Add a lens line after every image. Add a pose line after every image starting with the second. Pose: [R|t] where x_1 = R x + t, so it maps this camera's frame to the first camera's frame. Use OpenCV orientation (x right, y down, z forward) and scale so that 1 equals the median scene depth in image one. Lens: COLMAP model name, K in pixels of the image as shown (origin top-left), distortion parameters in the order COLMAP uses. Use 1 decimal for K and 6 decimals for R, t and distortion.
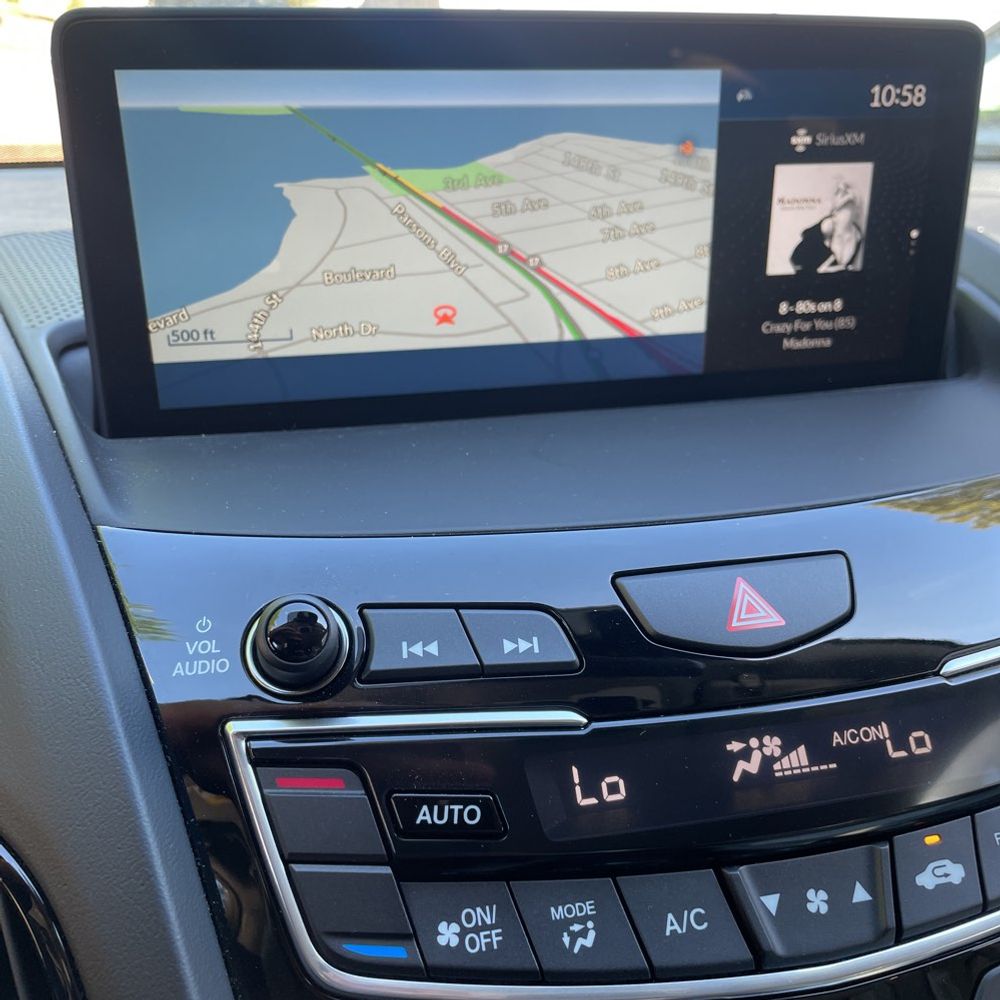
lens RADIAL K [[1008.3, 0, 528.5], [0, 1008.3, 498.9], [0, 0, 1]] dist [0.087715, -0.126231]
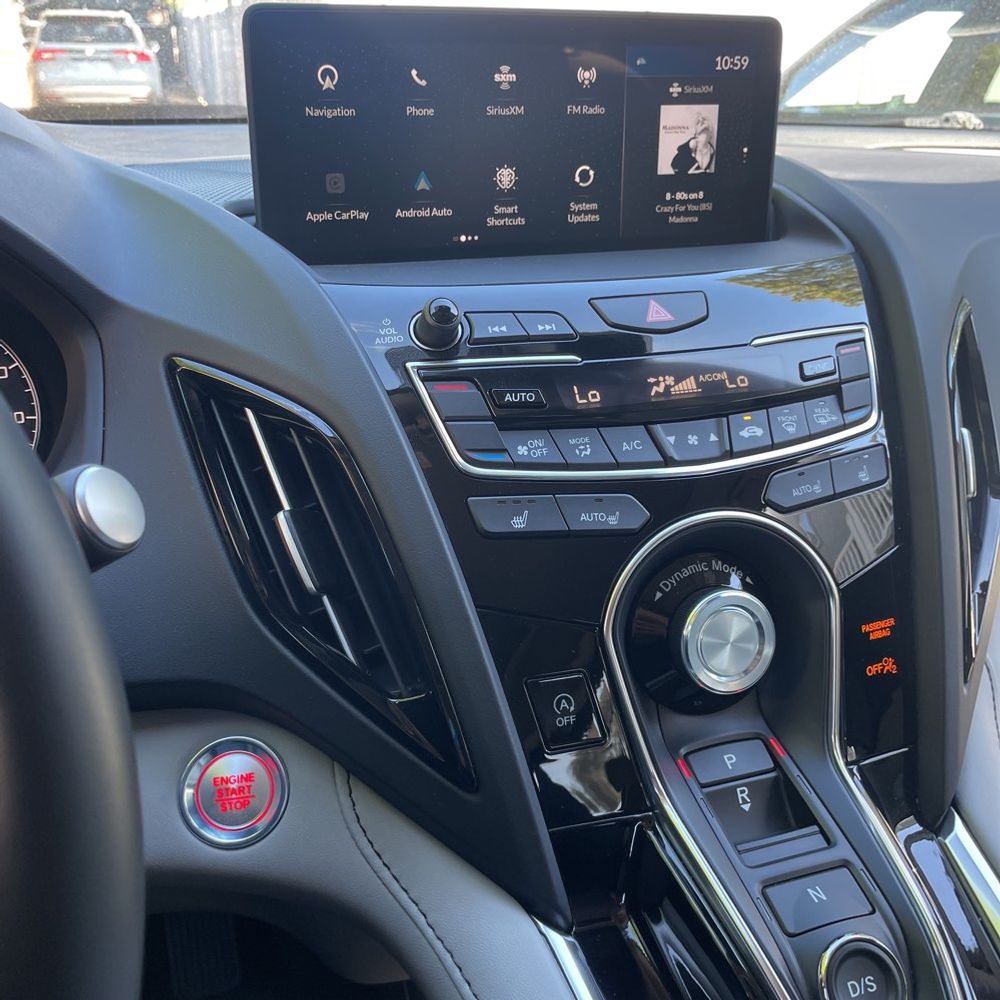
lens RADIAL K [[1003.6, 0, 513.9], [0, 1003.6, 493.4], [0, 0, 1]] dist [0.095008, -0.135053]
pose [[0.995324, -0.034487, 0.090226, -0.254889], [0.034558, 0.999402, 0.000777, 0.454334], [-0.090199, 0.002345, 0.995921, -0.955238]]
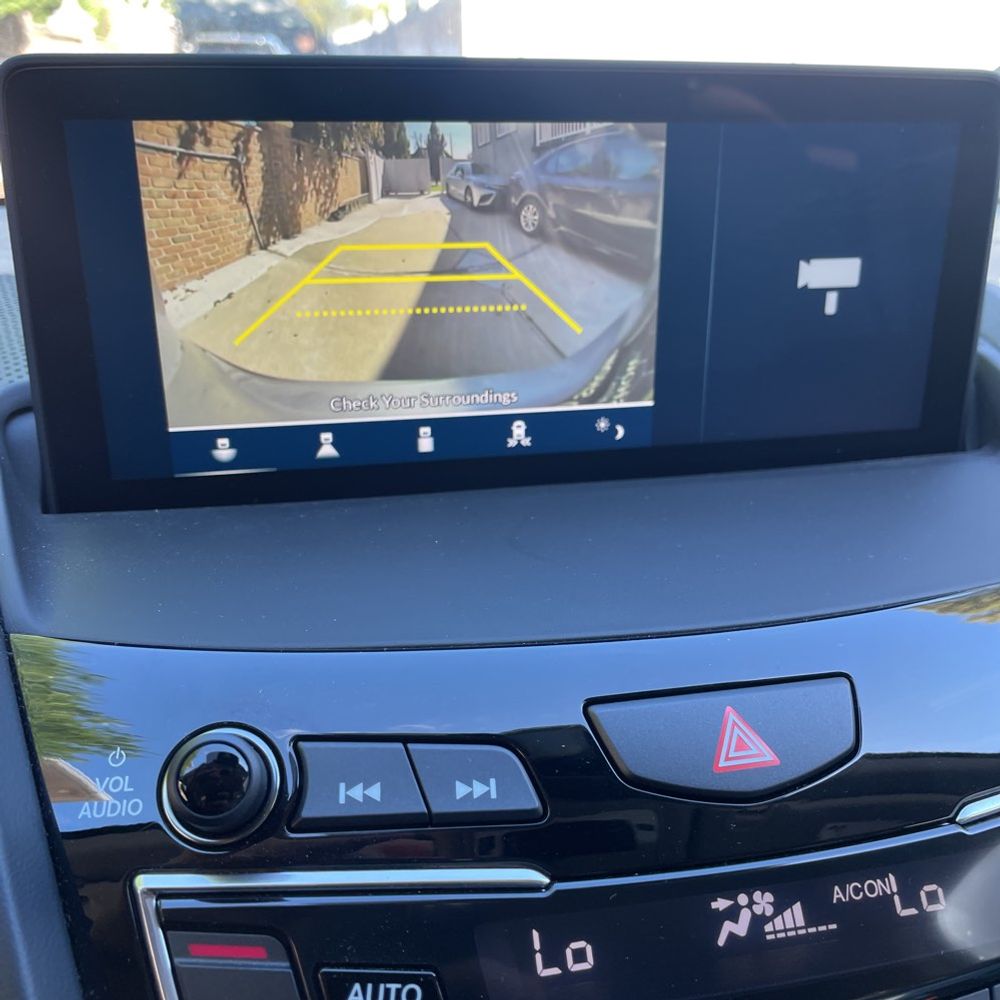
lens RADIAL K [[1010.2, 0, 532.1], [0, 1010.2, 504.8], [0, 0, 1]] dist [0.082828, -0.120465]
pose [[0.999837, 0.013671, -0.011831, 0.046144], [-0.013824, 0.999821, -0.012947, -0.086069], [0.011652, 0.013109, 0.999846, 0.113169]]
